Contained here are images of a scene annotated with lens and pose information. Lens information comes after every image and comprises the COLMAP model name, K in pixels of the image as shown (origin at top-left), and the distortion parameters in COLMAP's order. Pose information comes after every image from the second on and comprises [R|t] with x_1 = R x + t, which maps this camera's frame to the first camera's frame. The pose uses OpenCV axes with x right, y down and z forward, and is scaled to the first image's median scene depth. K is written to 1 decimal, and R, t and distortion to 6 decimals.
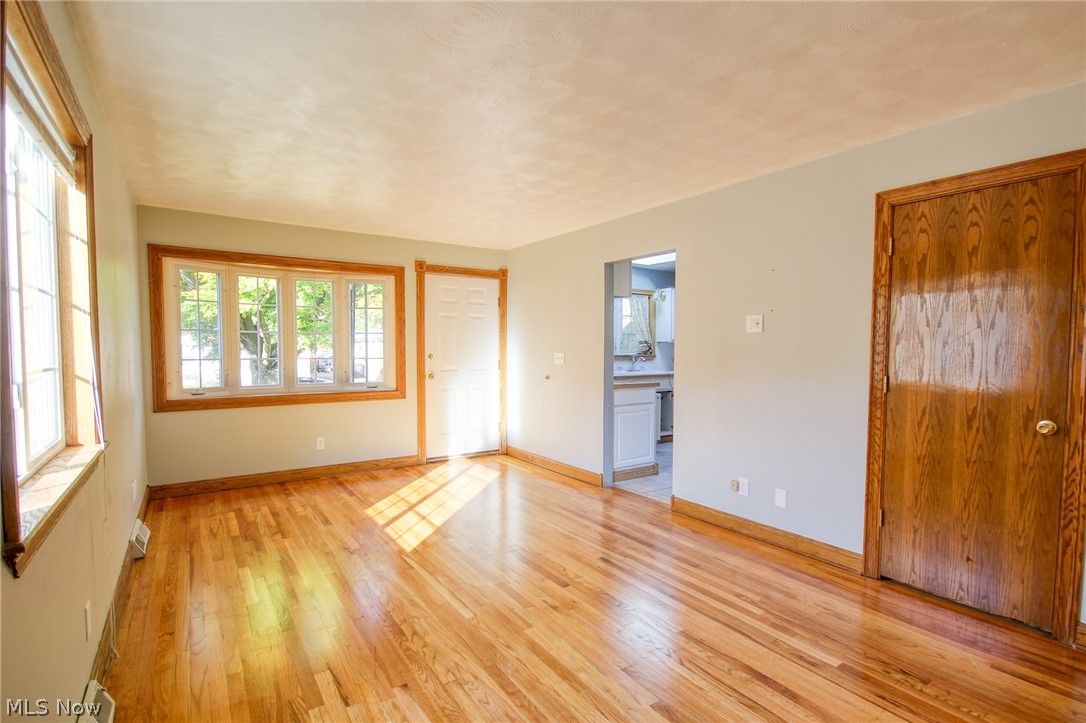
lens RADIAL K [[511.4, 0, 539.3], [0, 511.4, 371.4], [0, 0, 1]] dist [0.003022, -0.006554]
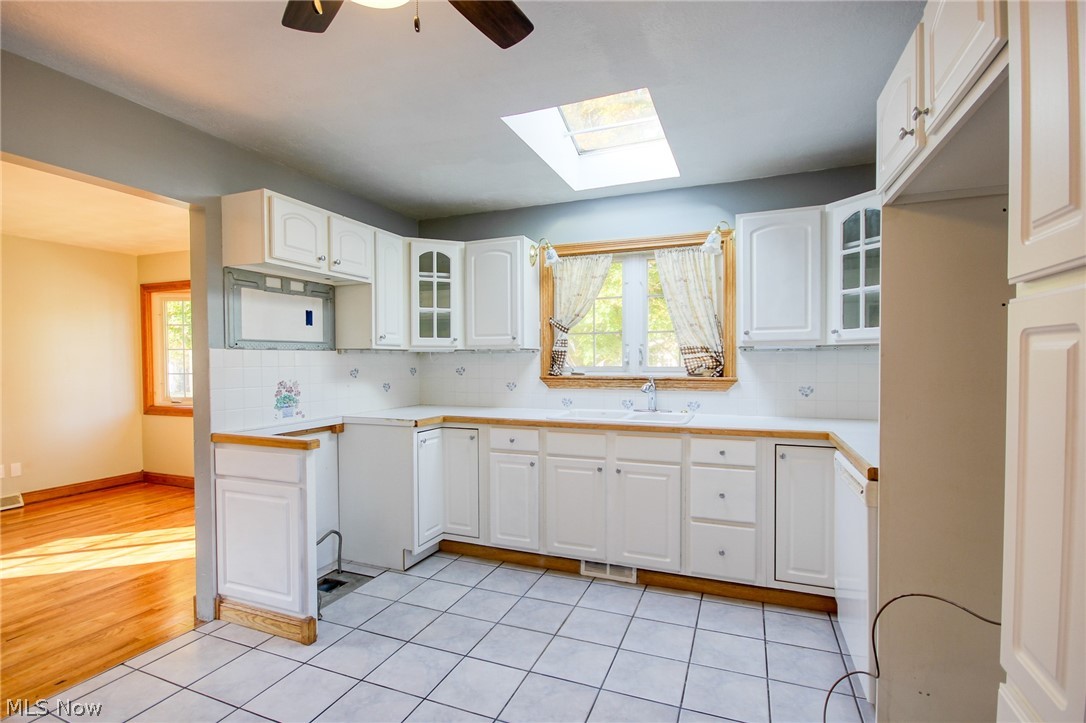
lens RADIAL K [[511.4, 0, 539.3], [0, 511.4, 371.4], [0, 0, 1]] dist [0.003022, -0.006554]
pose [[0.549893, 0.013453, -0.835127, 0.846129], [-0.033637, 0.999416, -0.006050, -0.051578], [0.834557, 0.031418, 0.550025, 1.089848]]
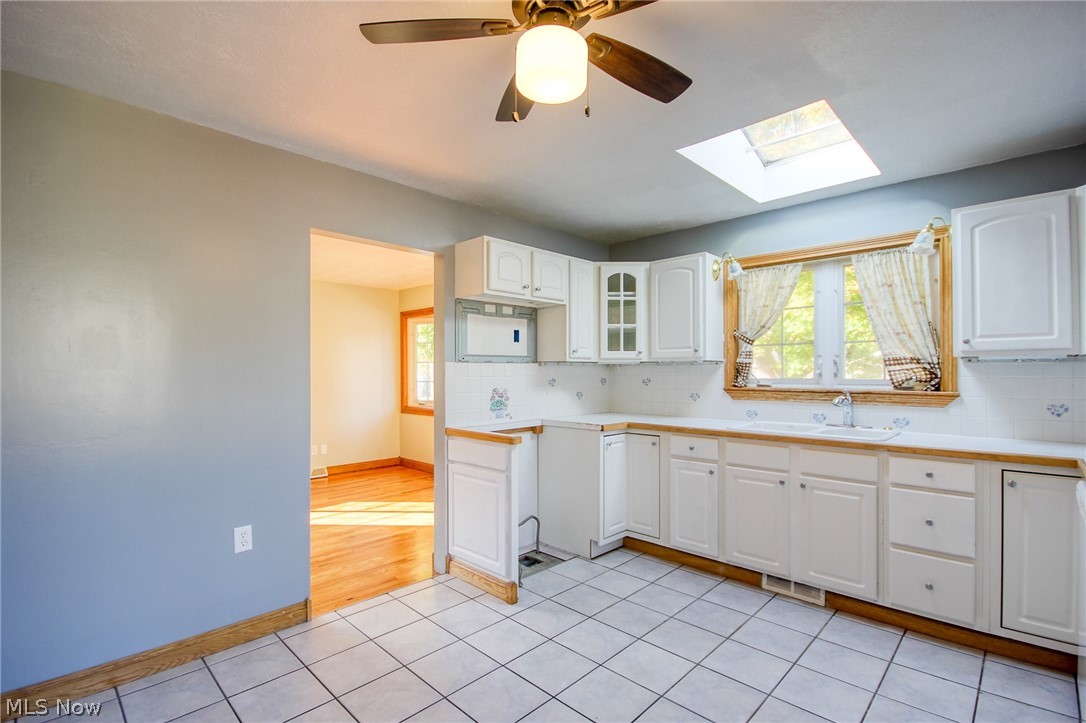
lens RADIAL K [[511.4, 0, 539.3], [0, 511.4, 371.4], [0, 0, 1]] dist [0.003022, -0.006554]
pose [[0.189897, -0.003618, -0.981797, 0.926713], [-0.044568, 0.998931, -0.012302, -0.051509], [0.980792, 0.046093, 0.189533, 1.089127]]
